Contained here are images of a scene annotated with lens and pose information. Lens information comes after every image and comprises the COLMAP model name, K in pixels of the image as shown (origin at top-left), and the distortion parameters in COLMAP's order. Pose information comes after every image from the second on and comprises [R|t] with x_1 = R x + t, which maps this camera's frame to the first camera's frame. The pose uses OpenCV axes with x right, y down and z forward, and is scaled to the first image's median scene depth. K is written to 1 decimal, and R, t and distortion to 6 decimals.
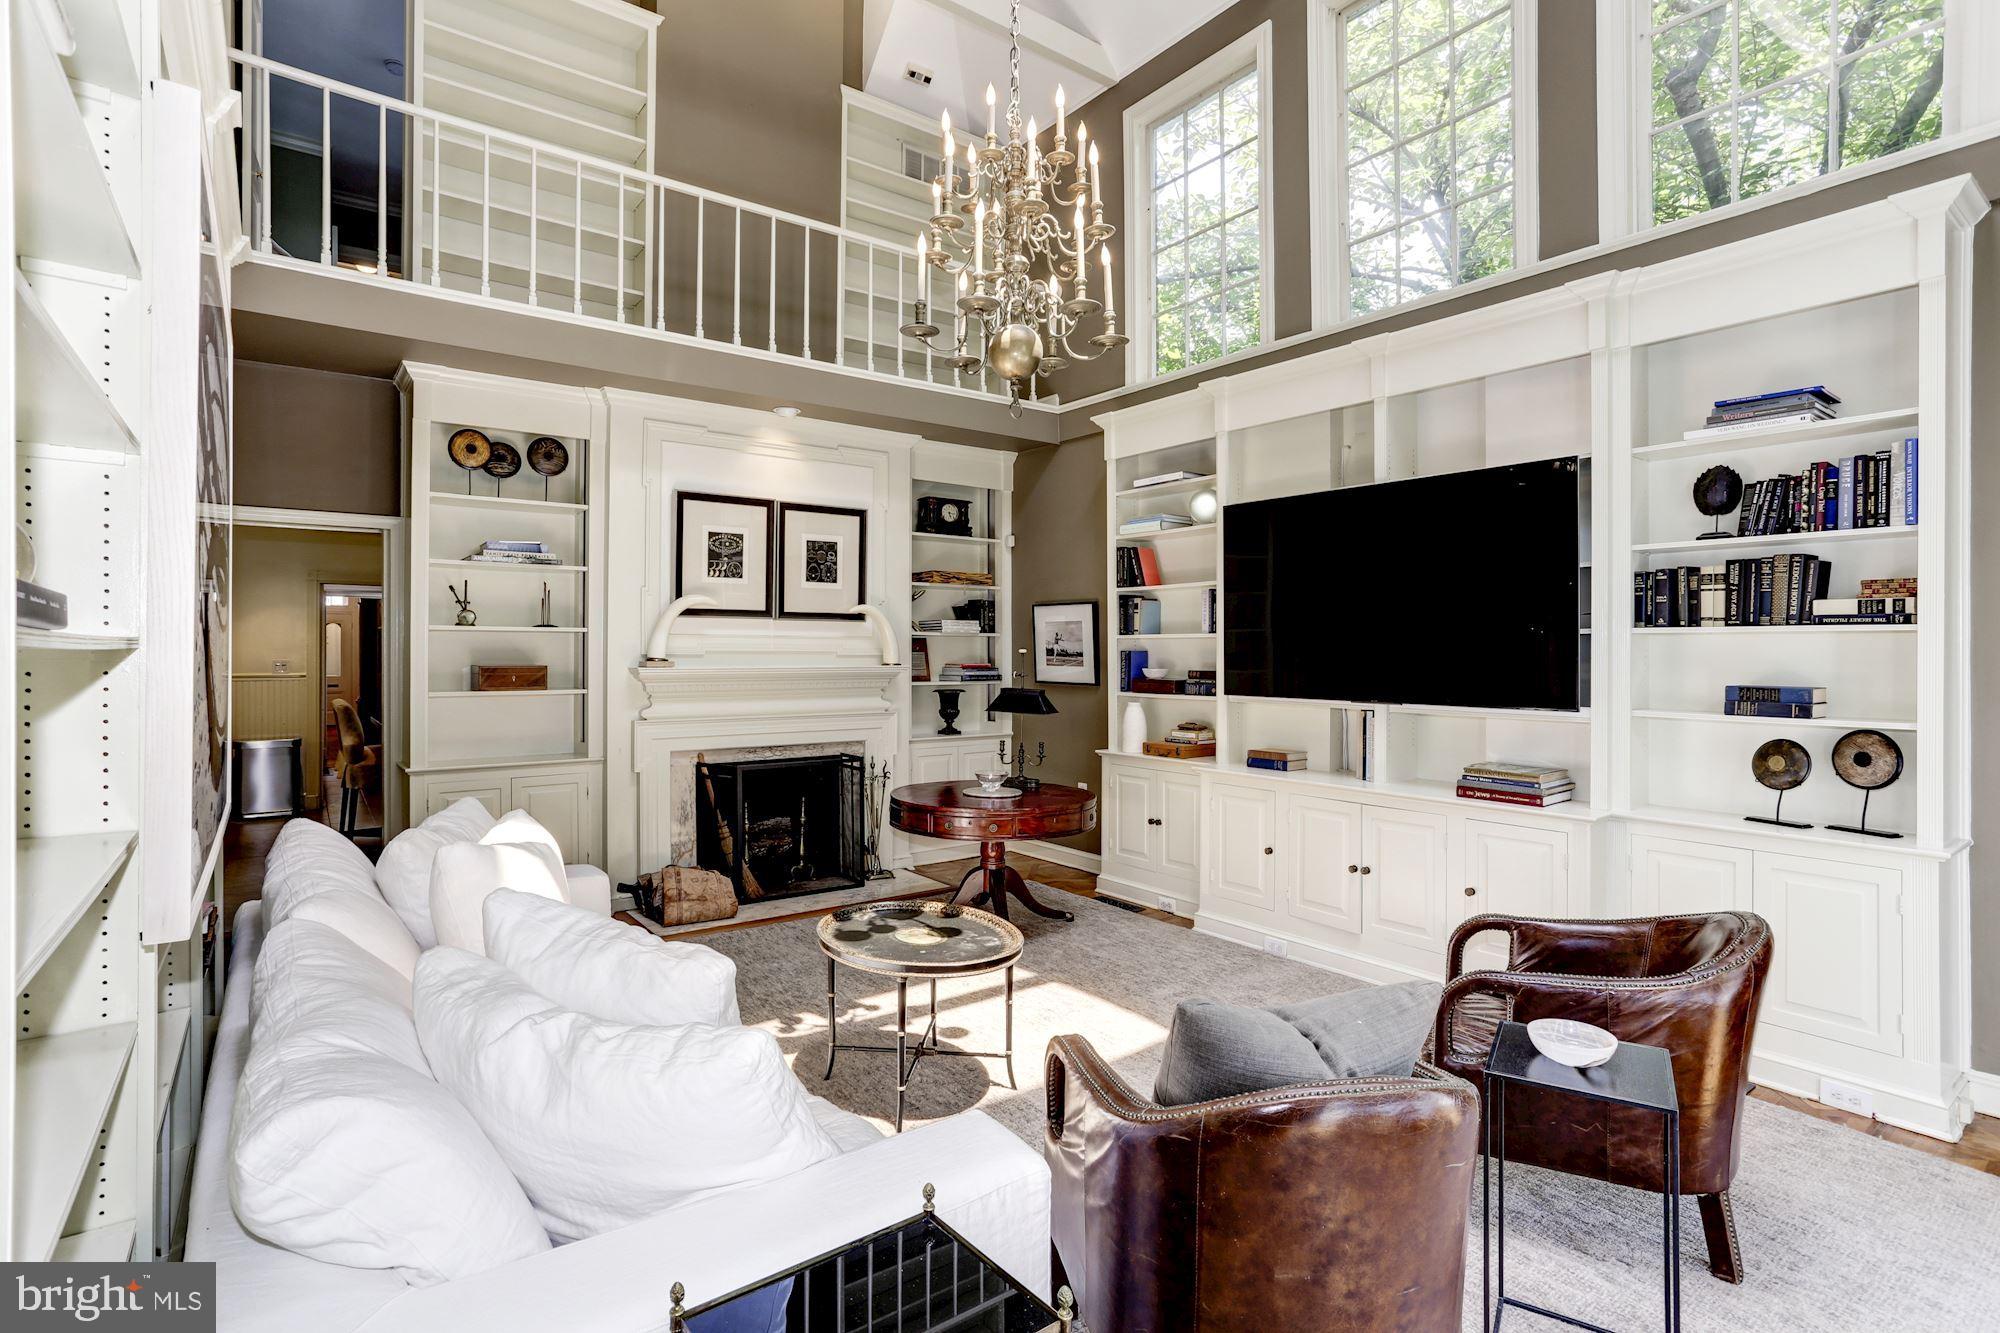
lens RADIAL K [[969.4, 0, 1000.0], [0, 969.4, 666.5], [0, 0, 1]] dist [-0.084154, -0.000055]
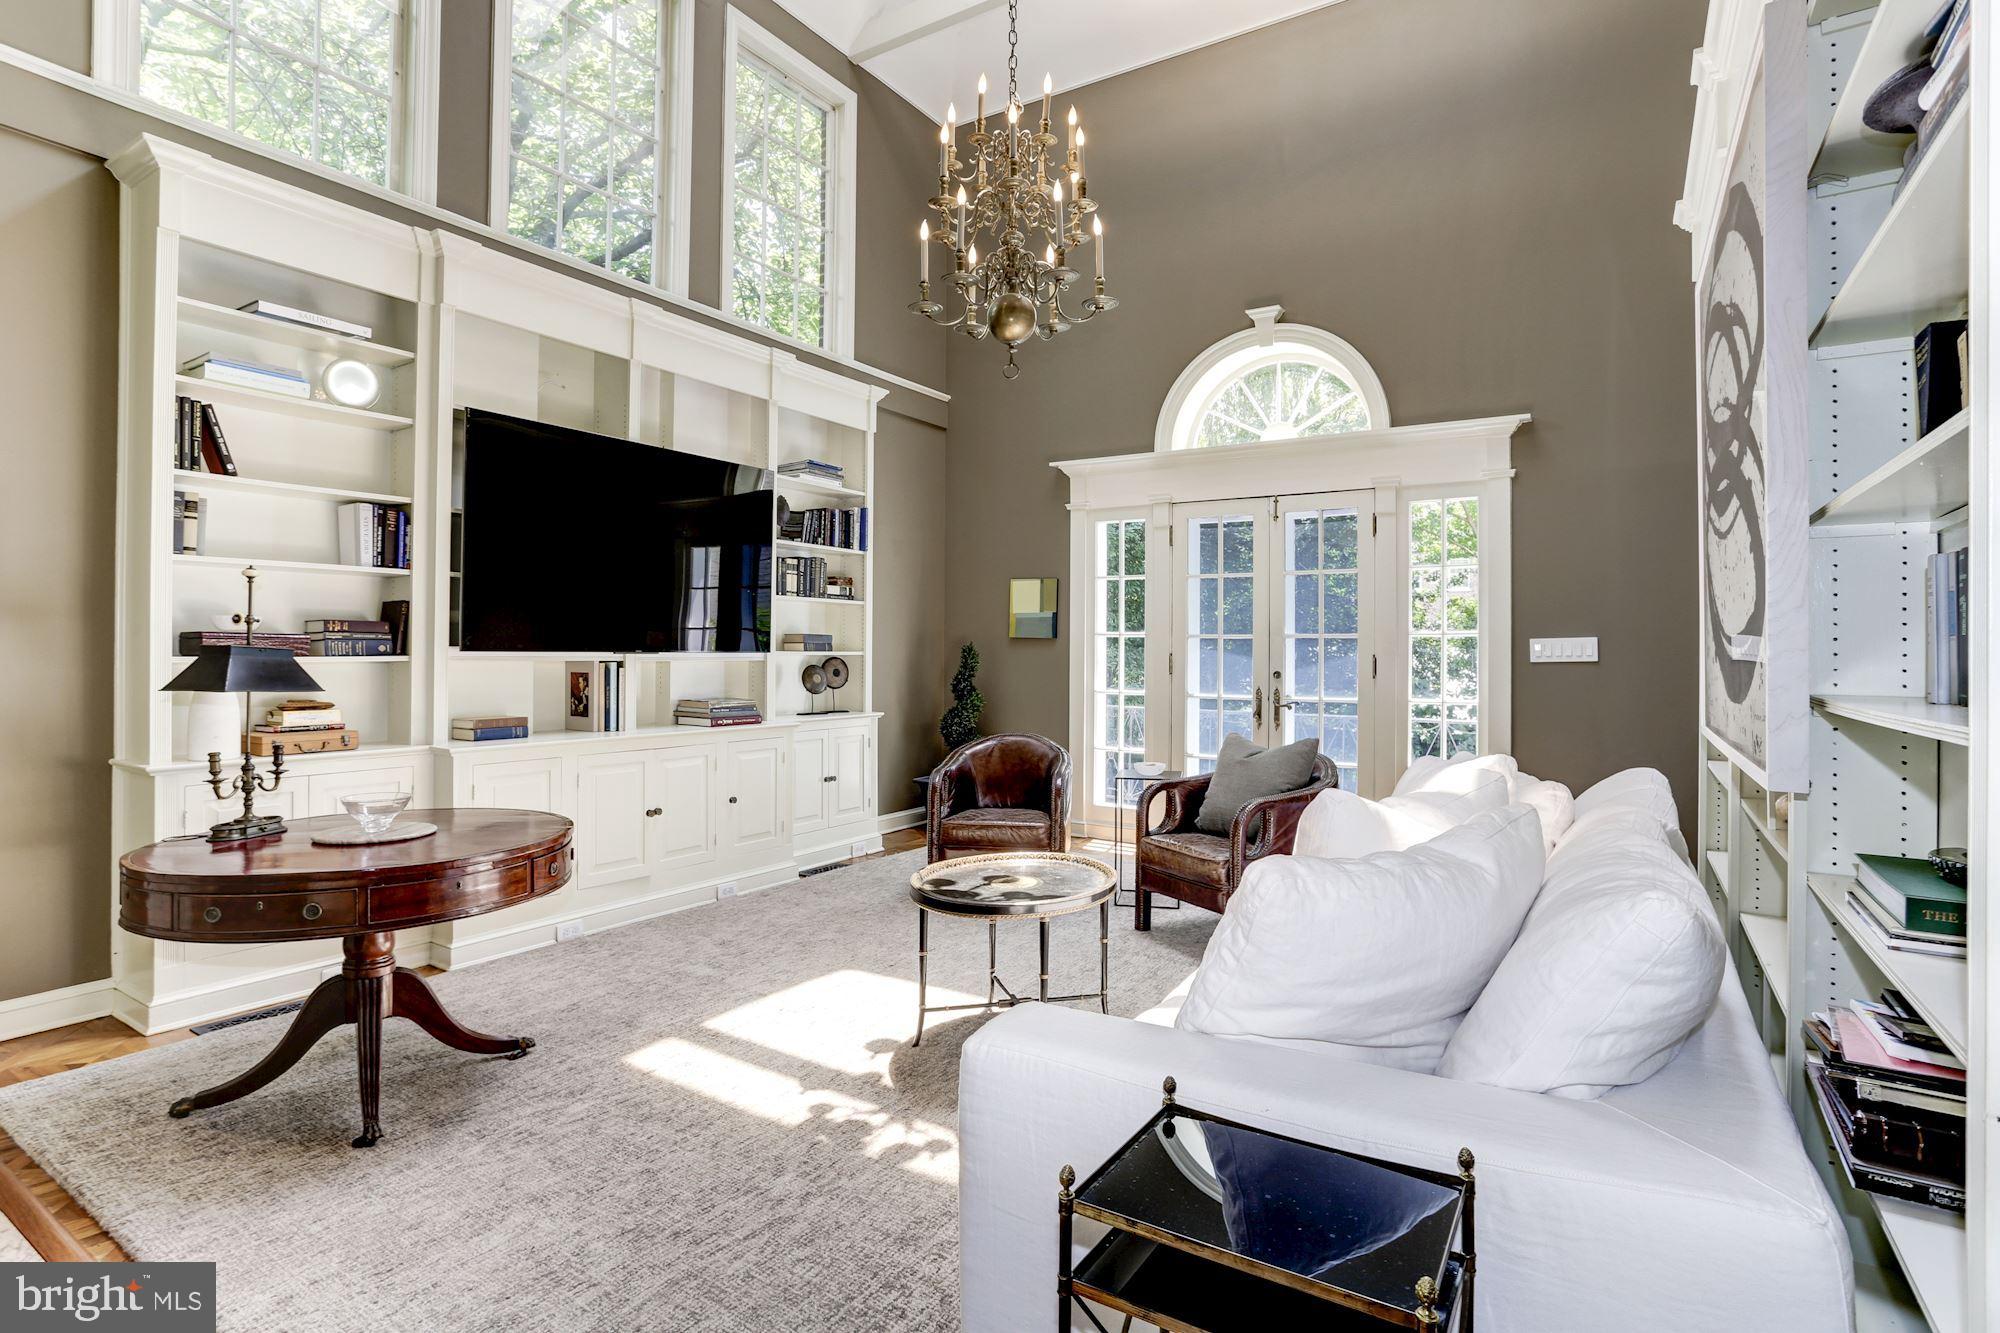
lens RADIAL K [[978.1, 0, 999.8], [0, 978.1, 622.3], [0, 0, 1]] dist [-0.000638, -0.000105]
pose [[-0.355689, 0.008903, 0.934562, -0.839302], [-0.003618, 0.999934, -0.010903, 0.016629], [-0.934598, -0.007259, -0.355633, 1.137521]]
